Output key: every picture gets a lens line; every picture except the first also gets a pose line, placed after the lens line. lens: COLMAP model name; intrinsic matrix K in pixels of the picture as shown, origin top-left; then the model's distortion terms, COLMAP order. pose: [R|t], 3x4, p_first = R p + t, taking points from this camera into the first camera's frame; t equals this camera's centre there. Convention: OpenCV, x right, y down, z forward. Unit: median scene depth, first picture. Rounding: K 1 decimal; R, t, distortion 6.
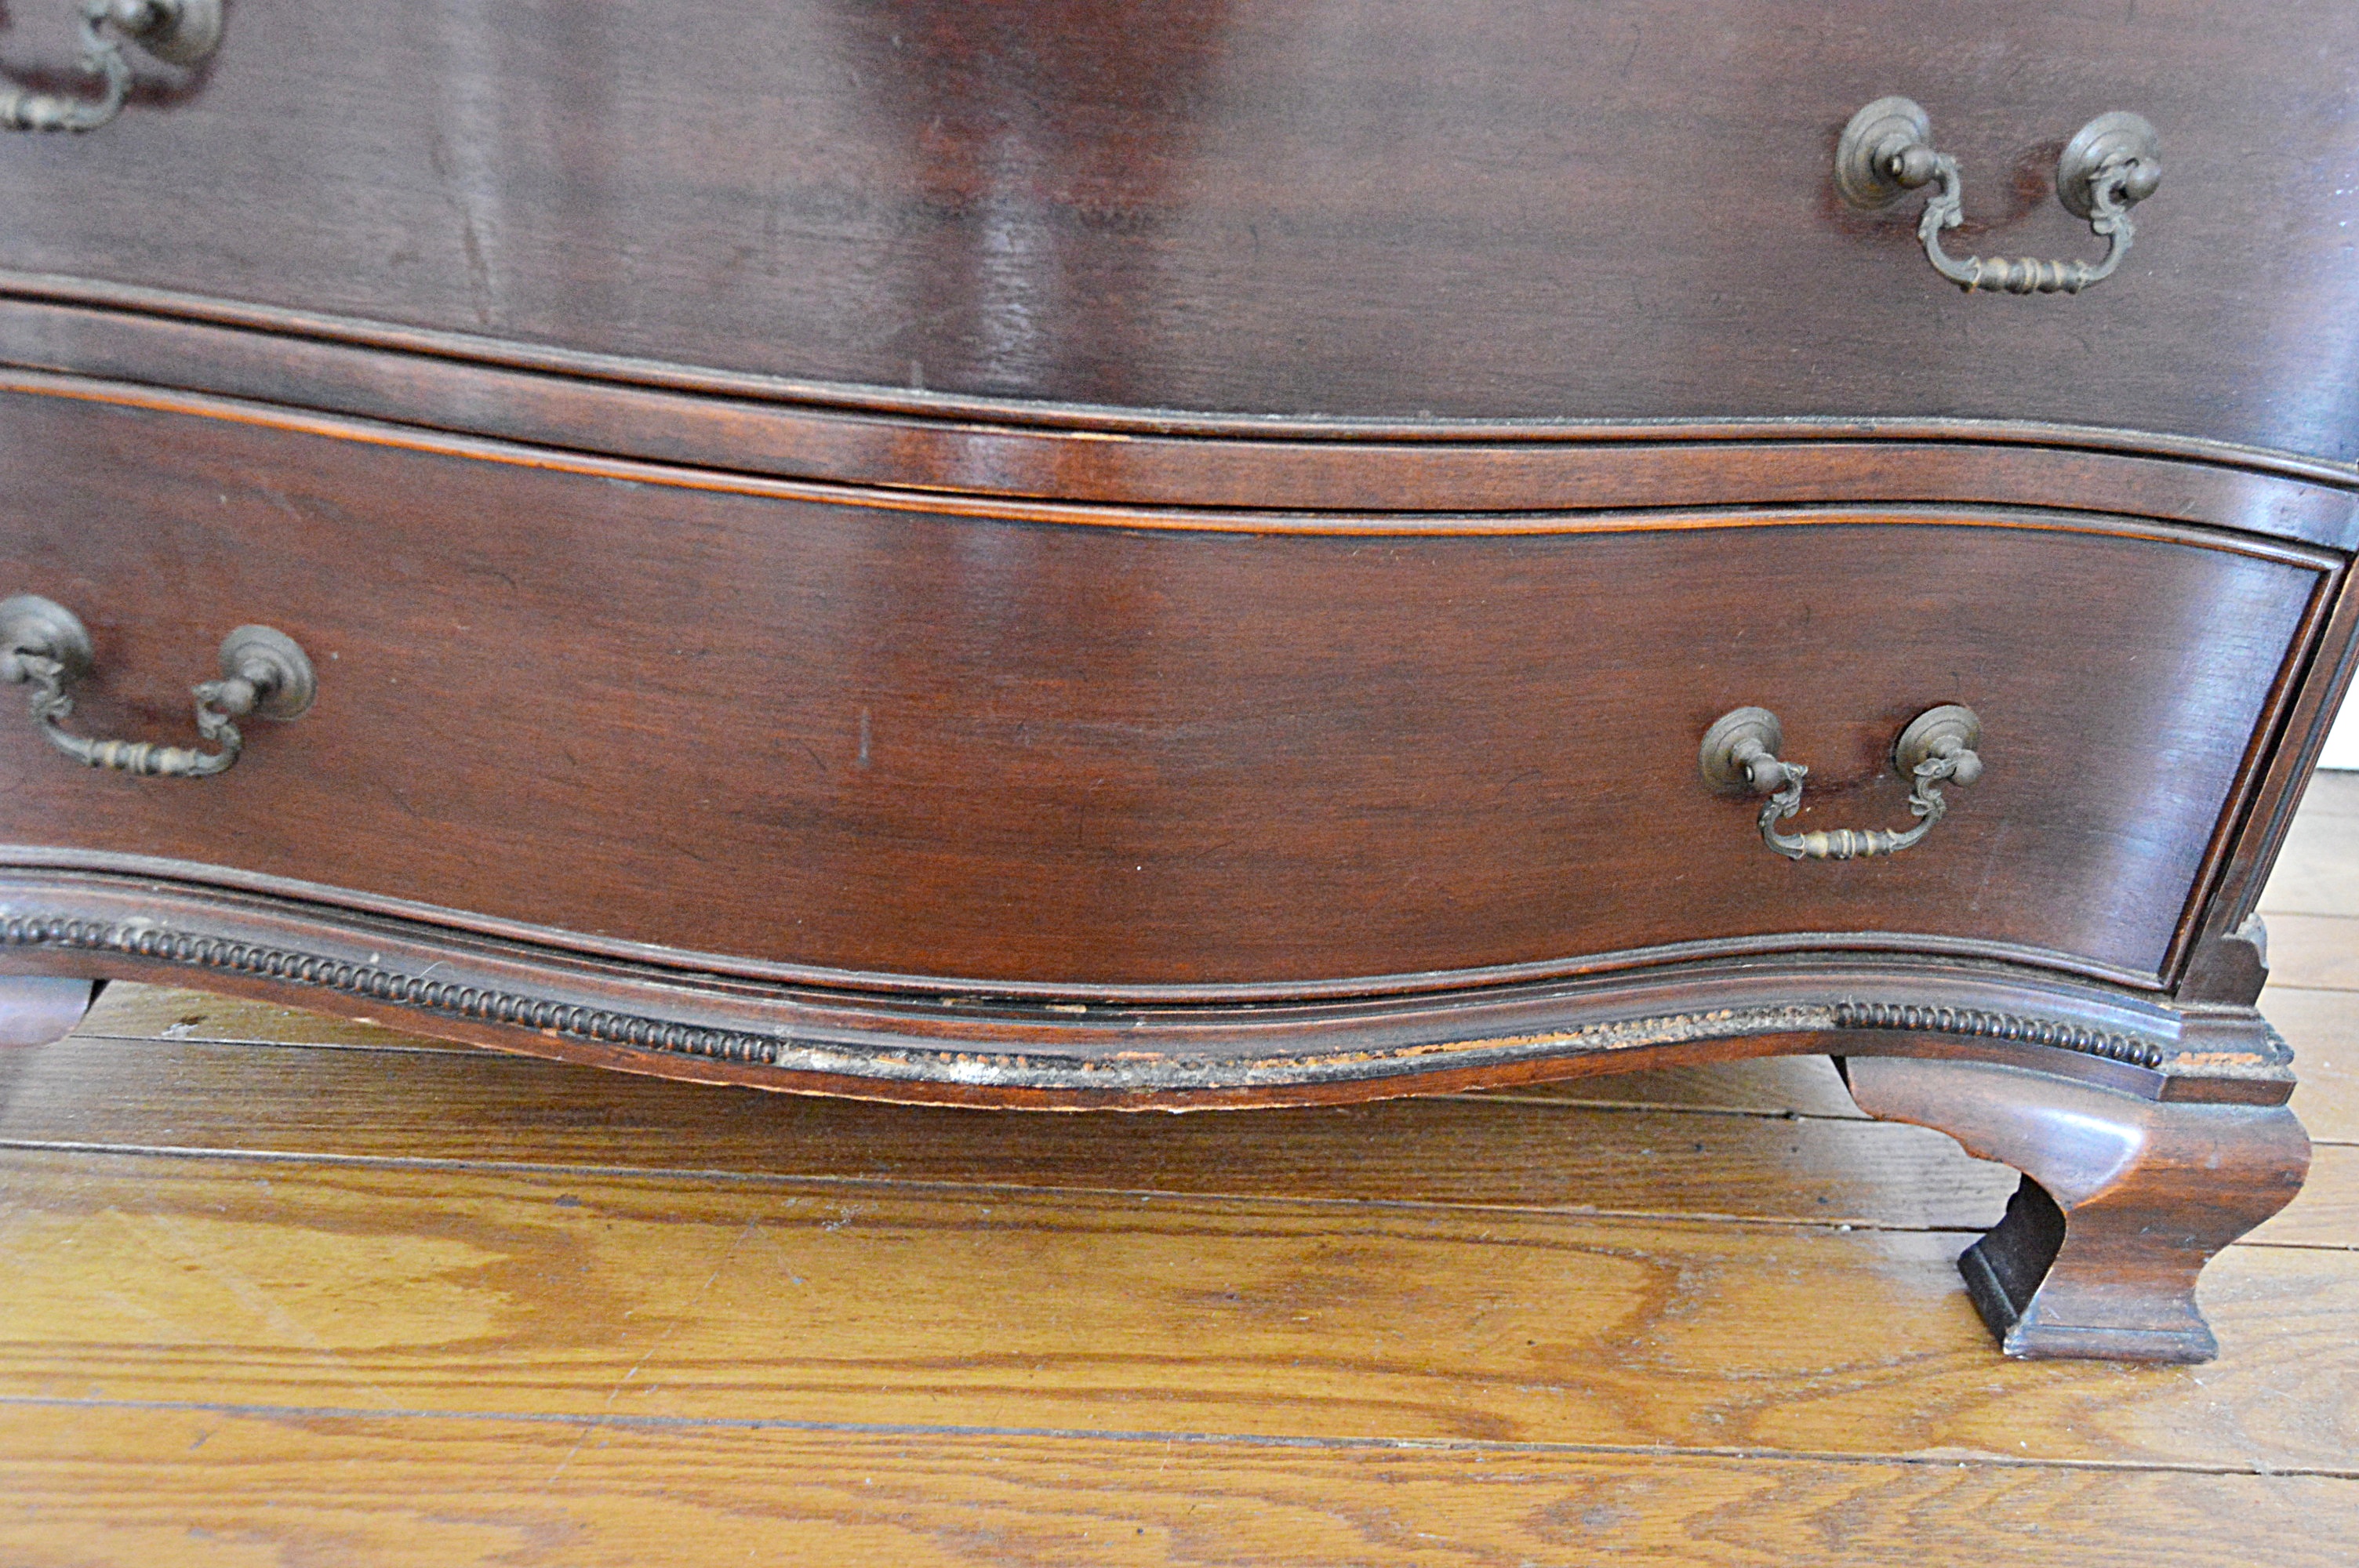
lens RADIAL K [[1926.4, 0, 1179.5], [0, 1926.4, 784.0], [0, 0, 1]] dist [-0.018860, -0.005648]
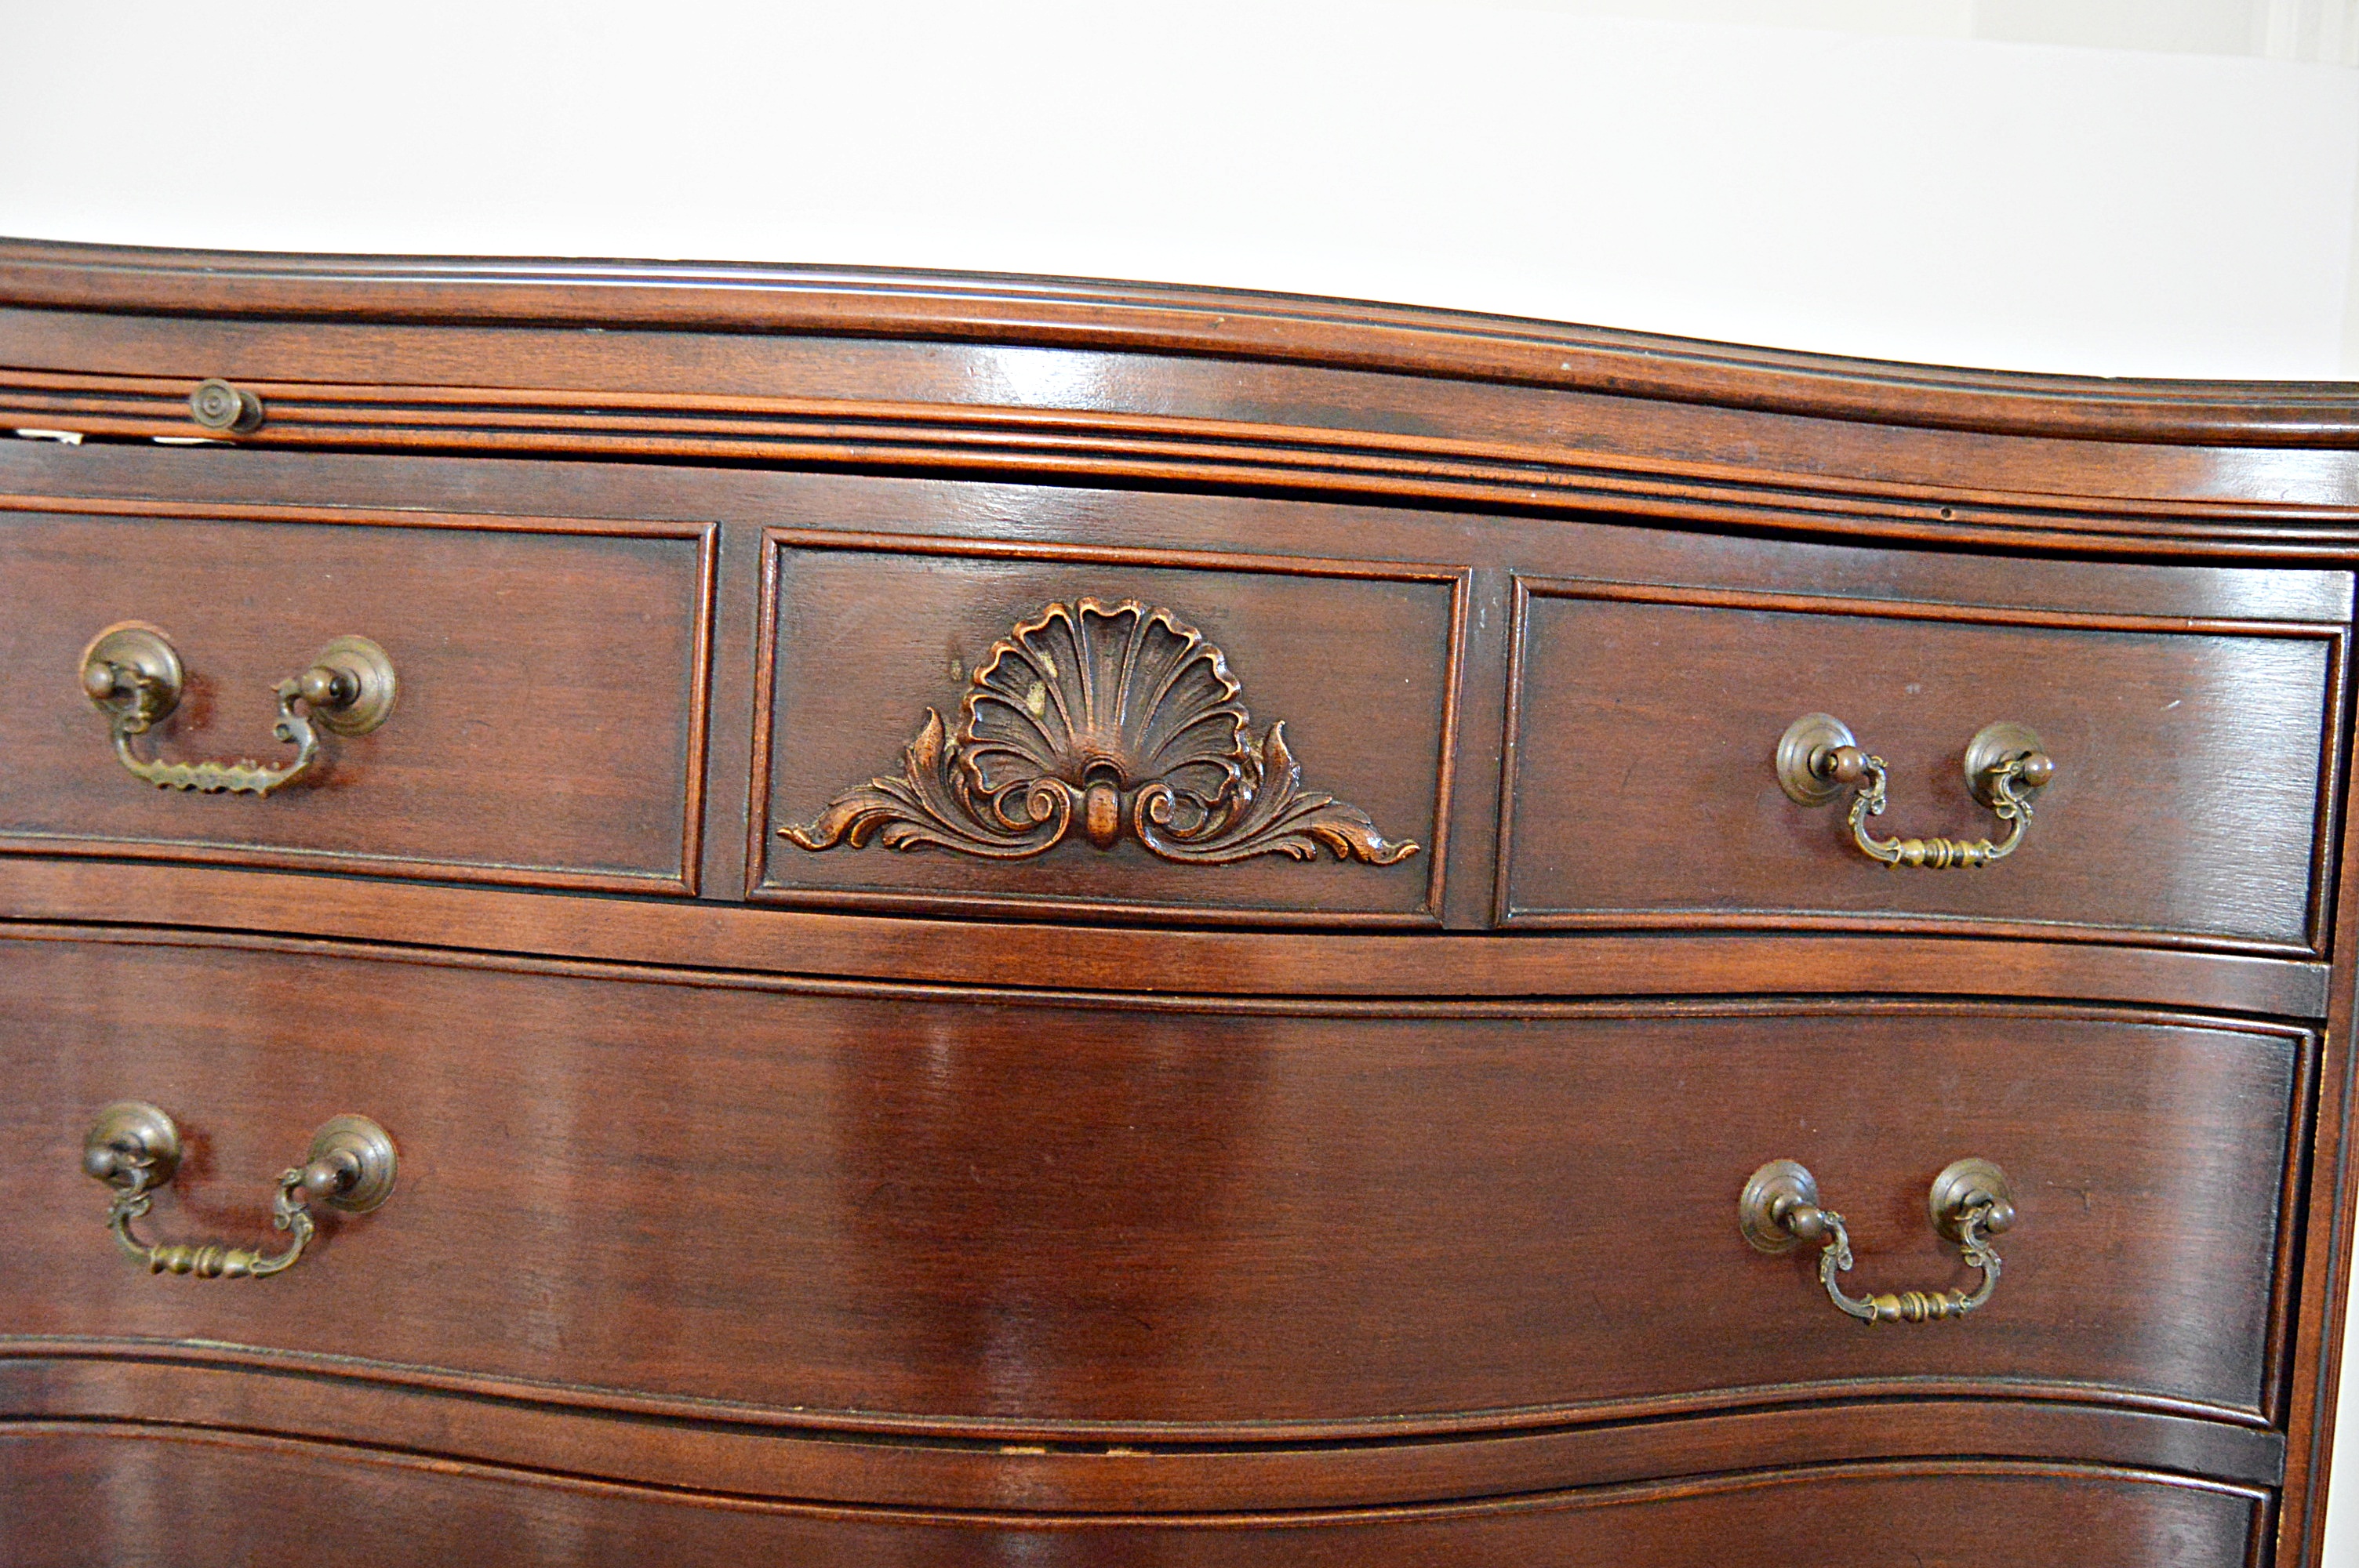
lens RADIAL K [[1870.4, 0, 1166.1], [0, 1870.4, 786.9], [0, 0, 1]] dist [-0.017139, 0.000375]
pose [[0.998834, -0.042025, 0.023750, -0.001582], [0.048136, 0.904084, -0.424634, -0.328102], [-0.003627, 0.425283, 0.905053, -0.272284]]
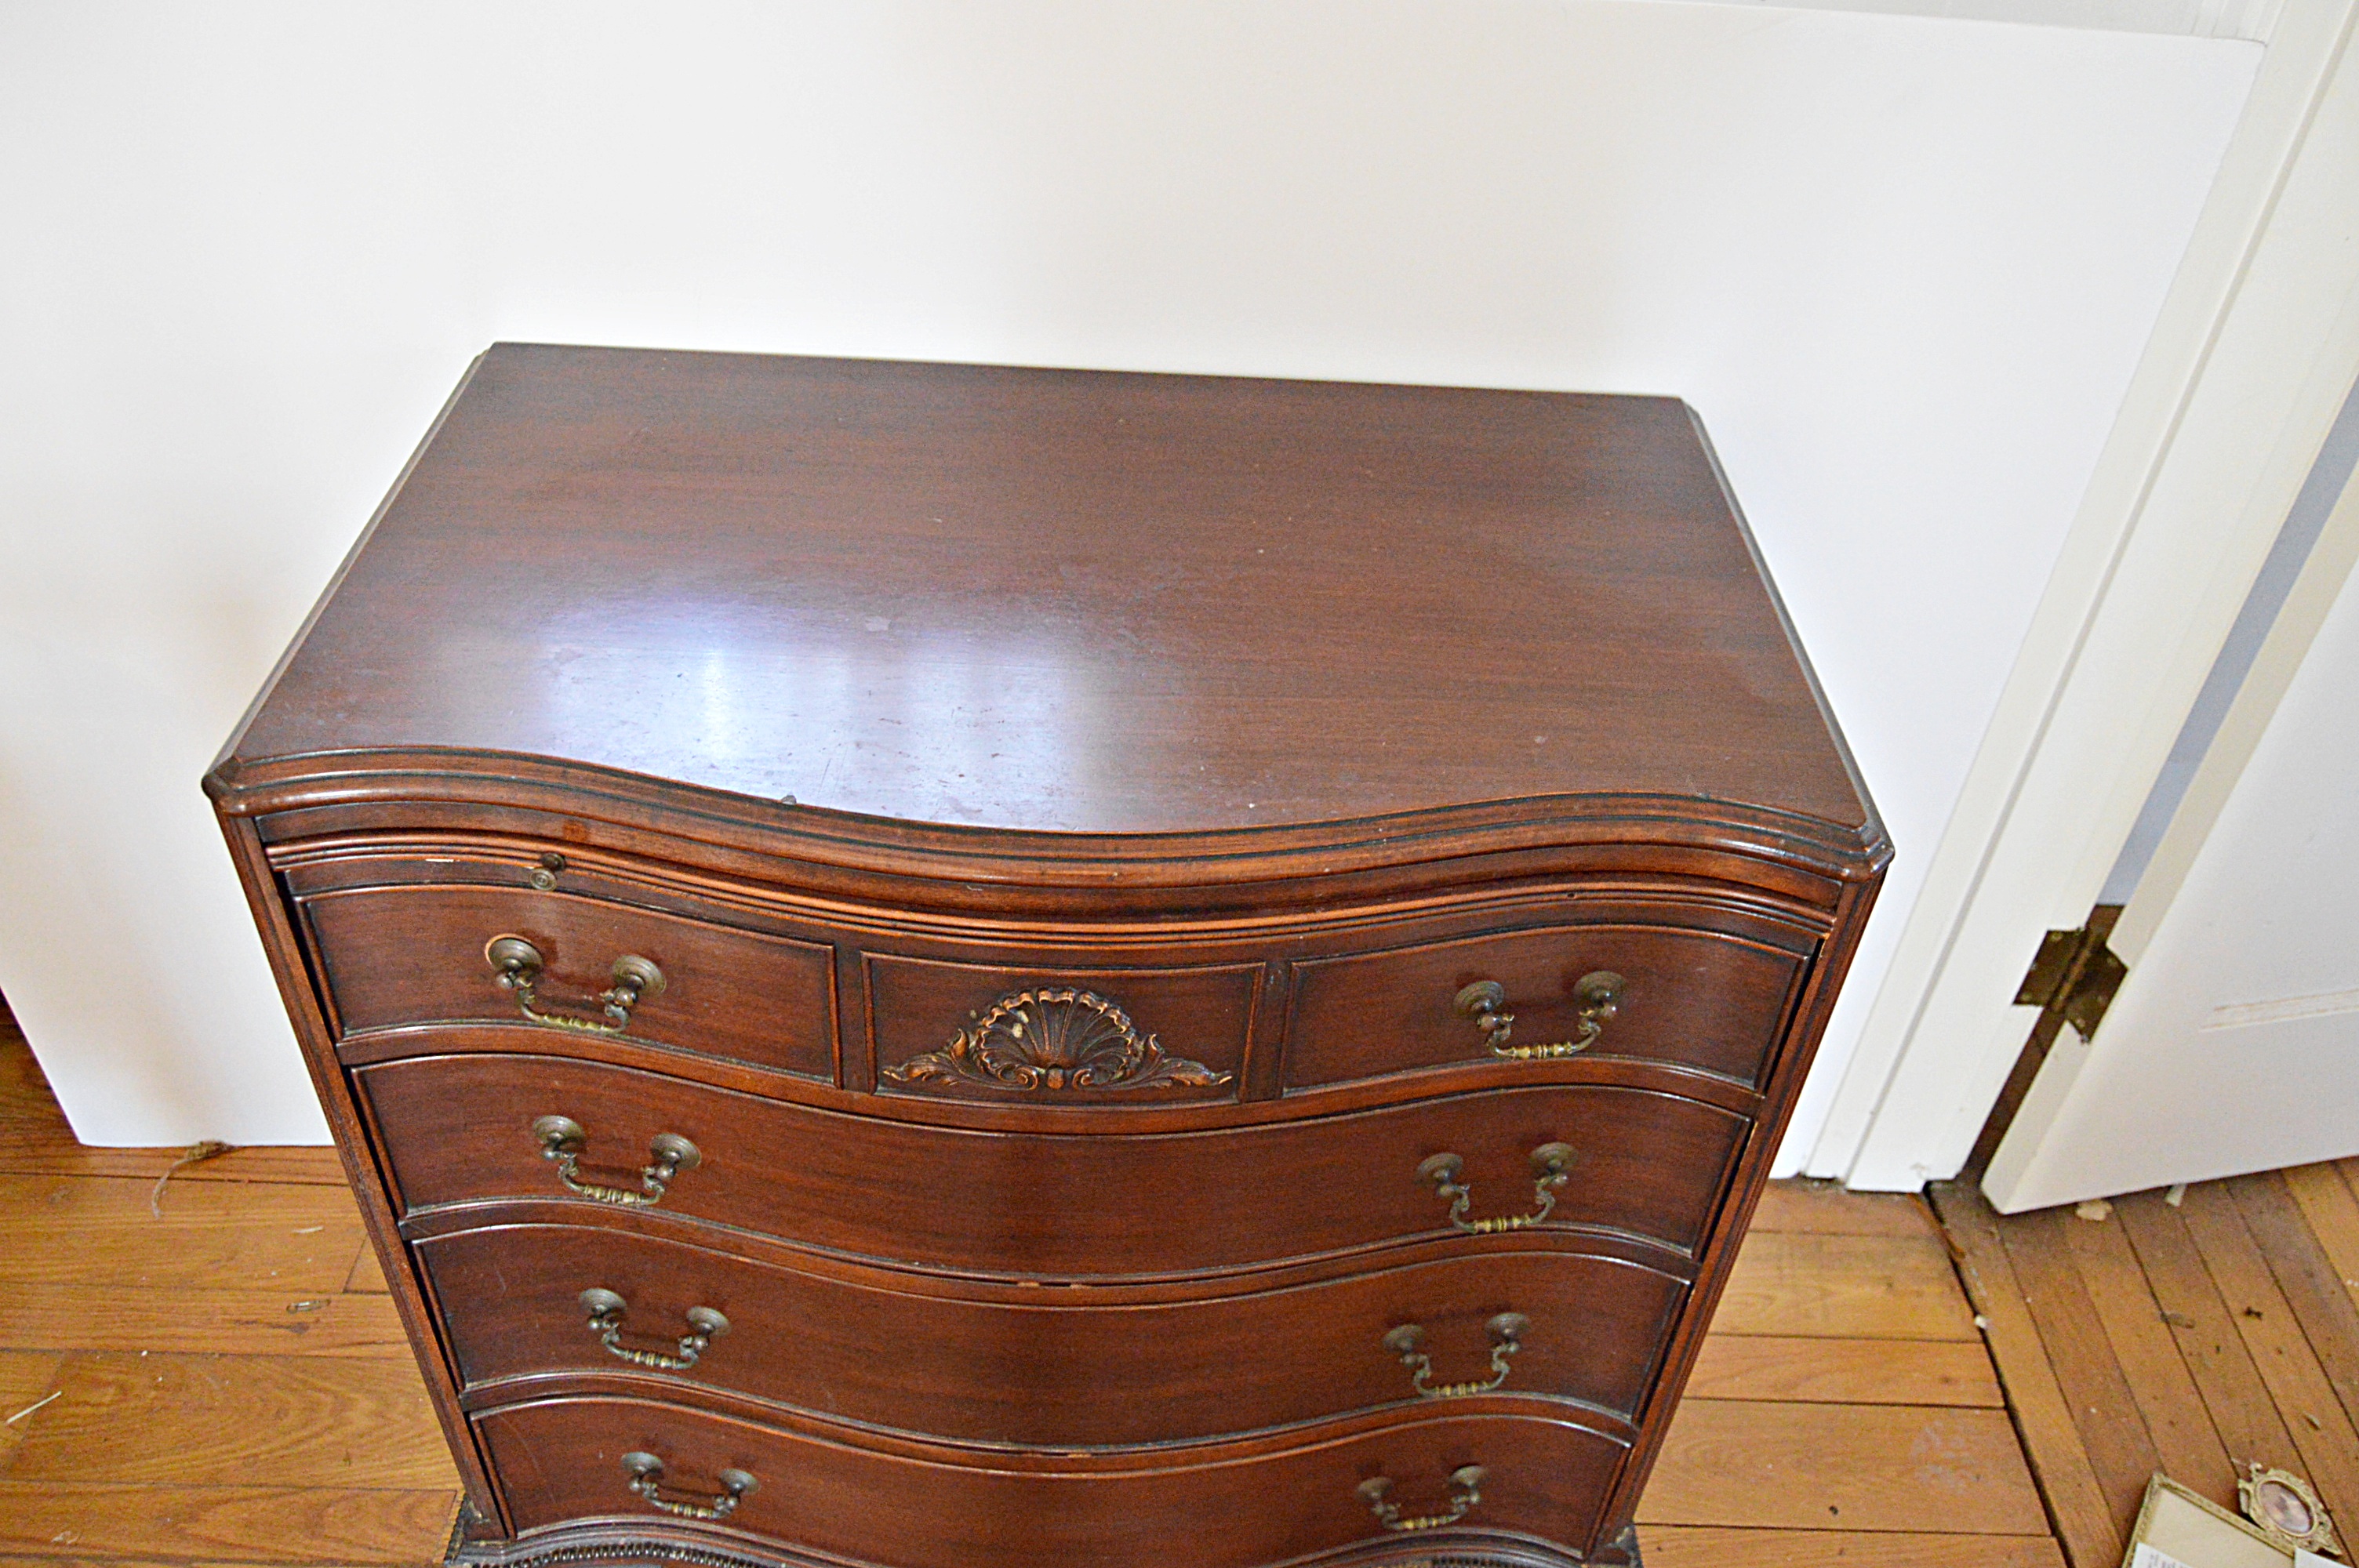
lens RADIAL K [[1870.4, 0, 1166.1], [0, 1870.4, 786.9], [0, 0, 1]] dist [-0.017139, 0.000375]
pose [[0.998281, -0.005732, -0.058337, 0.184125], [0.016183, 0.983478, 0.180303, -1.246242], [0.056339, -0.180937, 0.981880, -1.030103]]
